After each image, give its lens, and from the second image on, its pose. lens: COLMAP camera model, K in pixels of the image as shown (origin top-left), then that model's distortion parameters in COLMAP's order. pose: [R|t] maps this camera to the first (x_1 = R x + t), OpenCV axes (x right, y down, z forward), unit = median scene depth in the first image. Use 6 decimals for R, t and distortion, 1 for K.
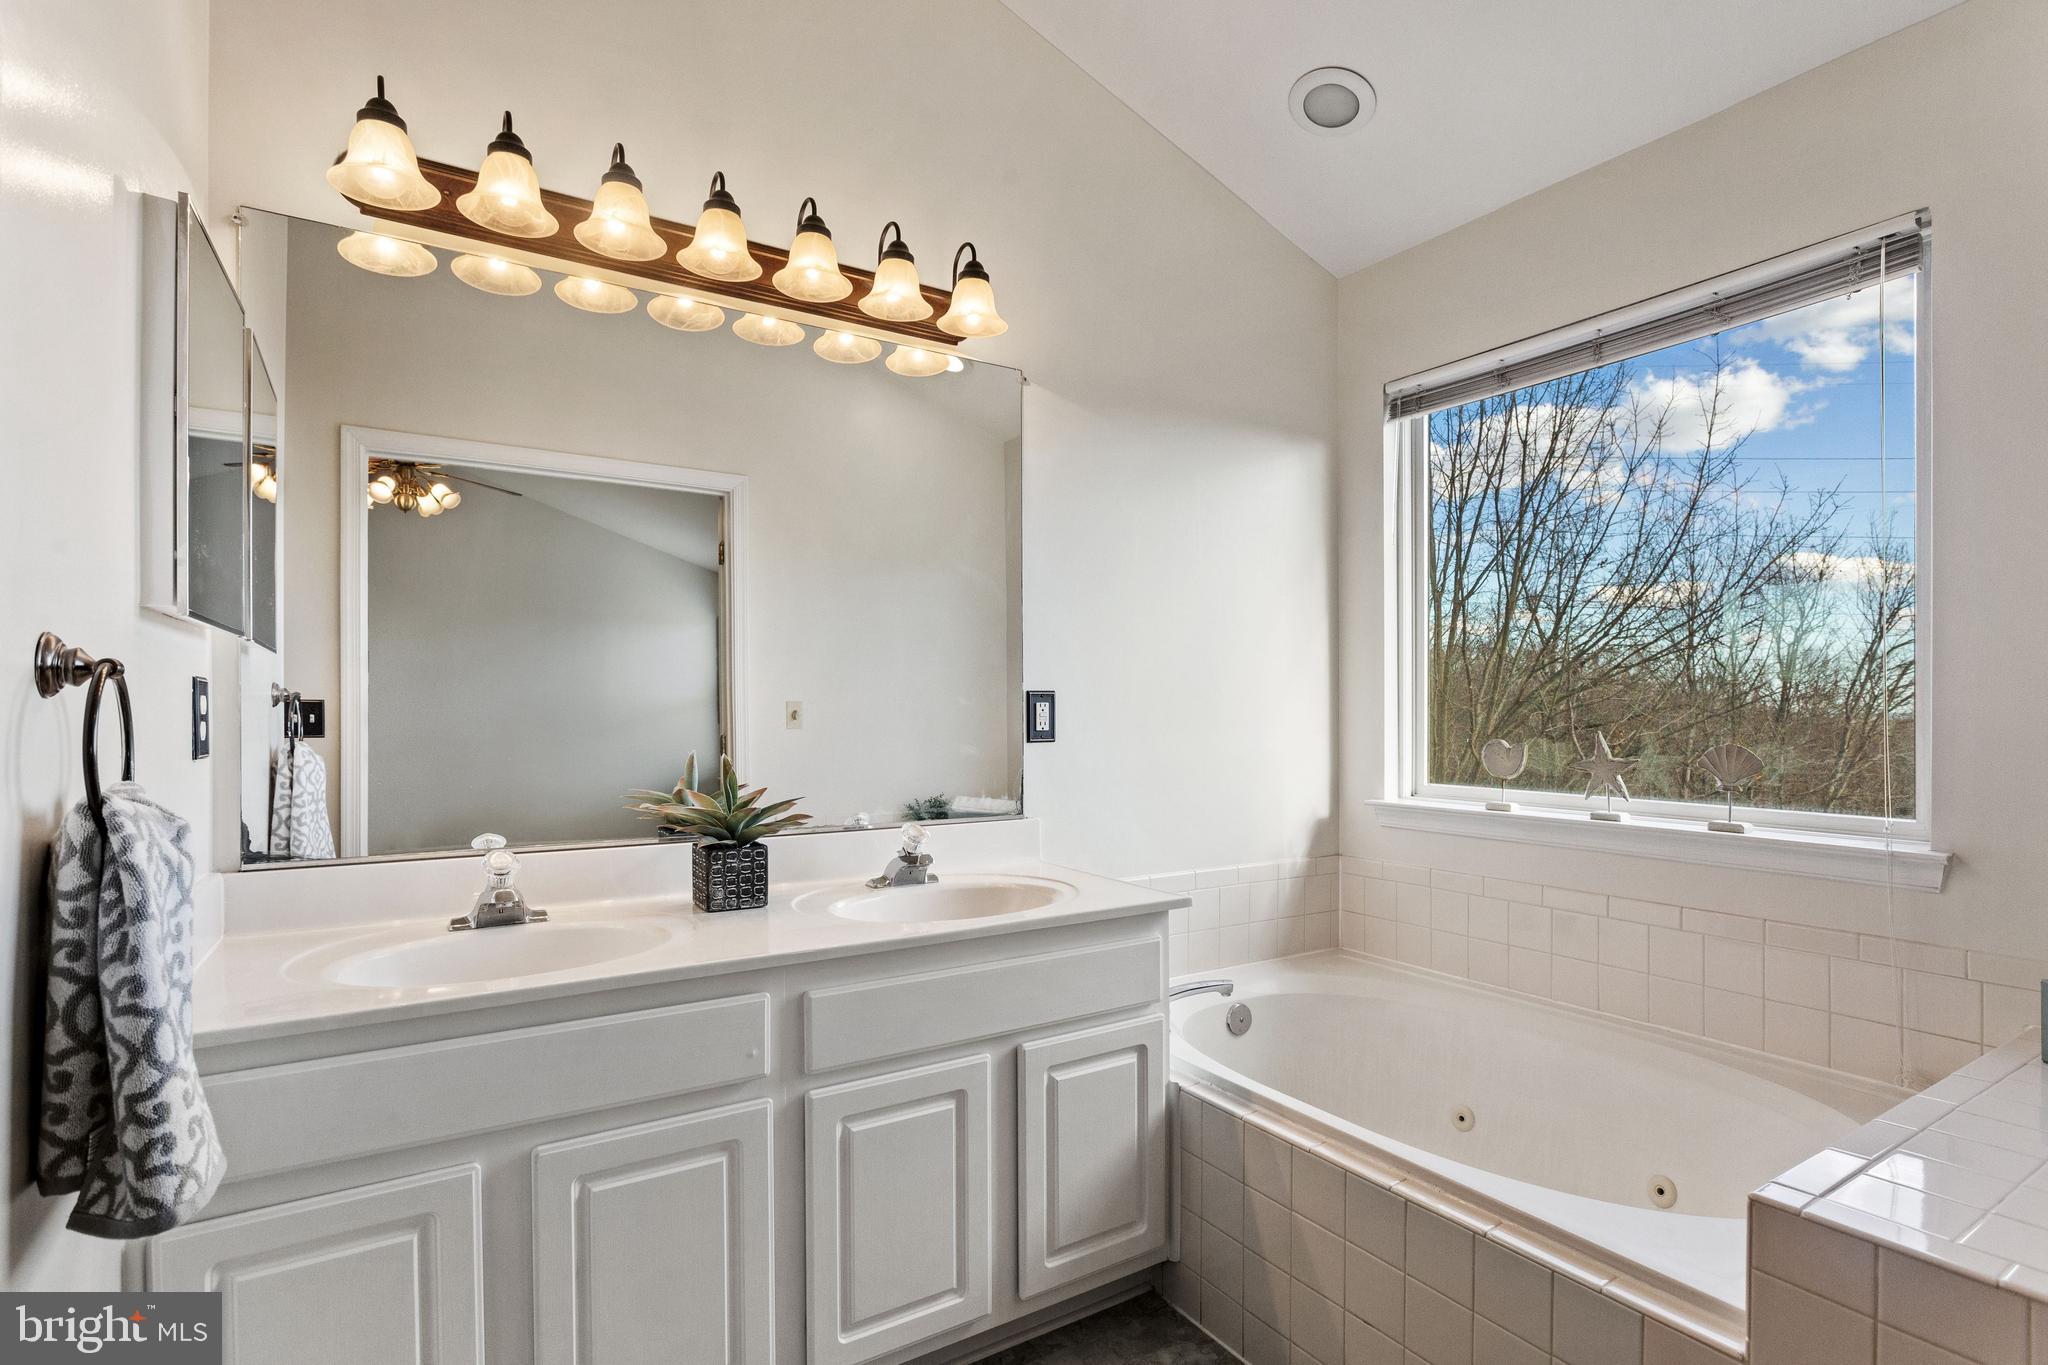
lens RADIAL K [[976.1, 0, 1022.1], [0, 976.1, 709.0], [0, 0, 1]] dist [-0.008449, 0.000846]
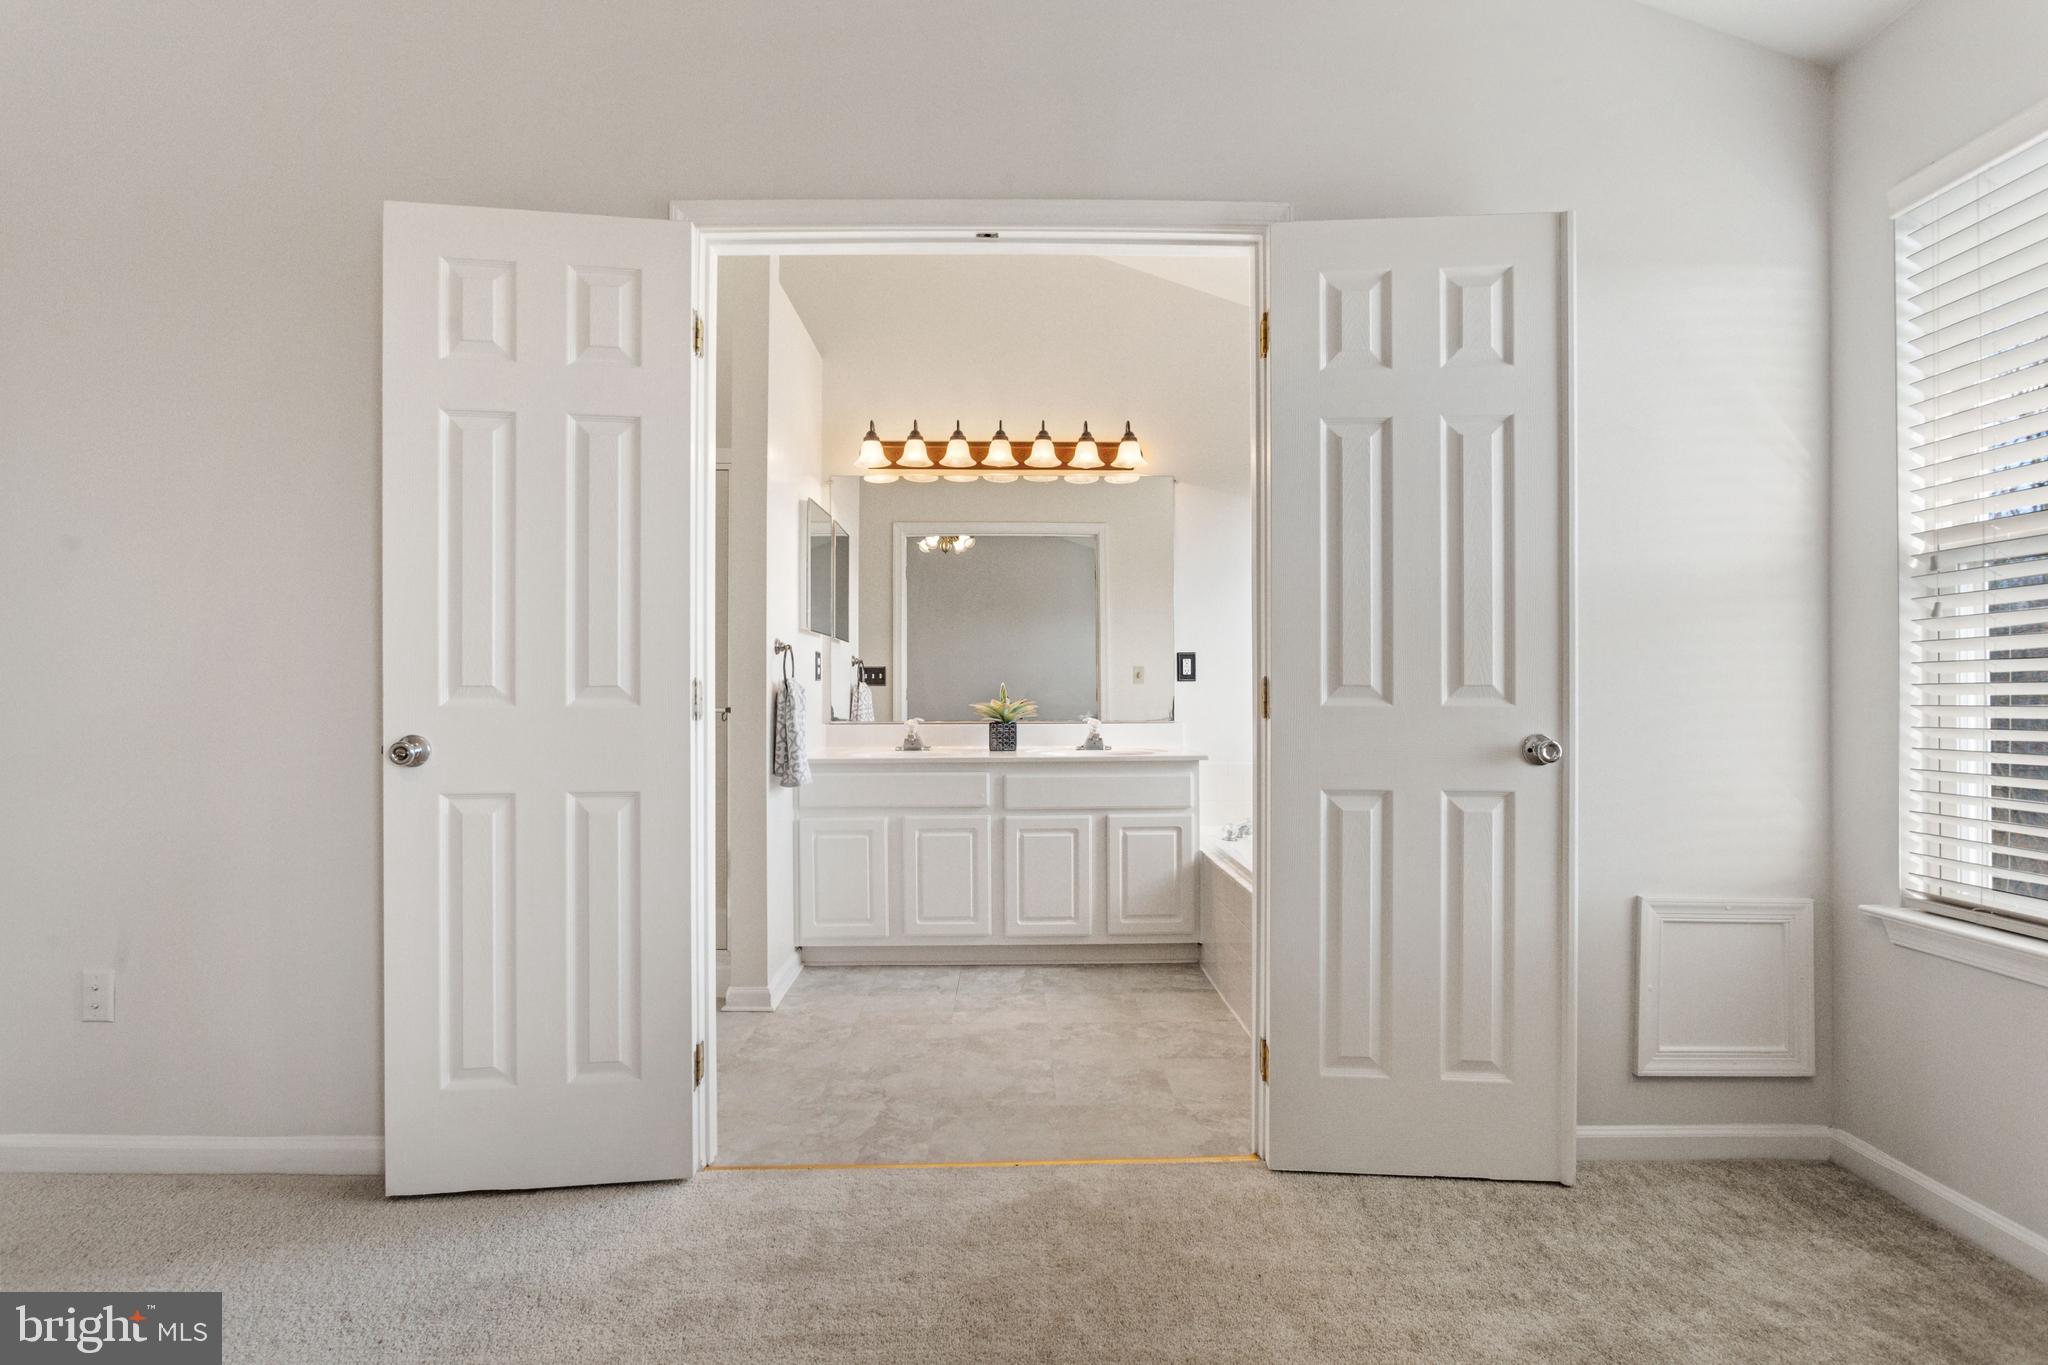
lens RADIAL K [[962.9, 0, 1022.8], [0, 962.9, 668.7], [0, 0, 1]] dist [-0.014446, 0.000939]
pose [[0.854753, -0.013489, -0.518859, 1.054236], [0.003517, 0.999790, -0.020199, 0.070973], [0.519022, 0.015441, 0.854621, -1.024604]]
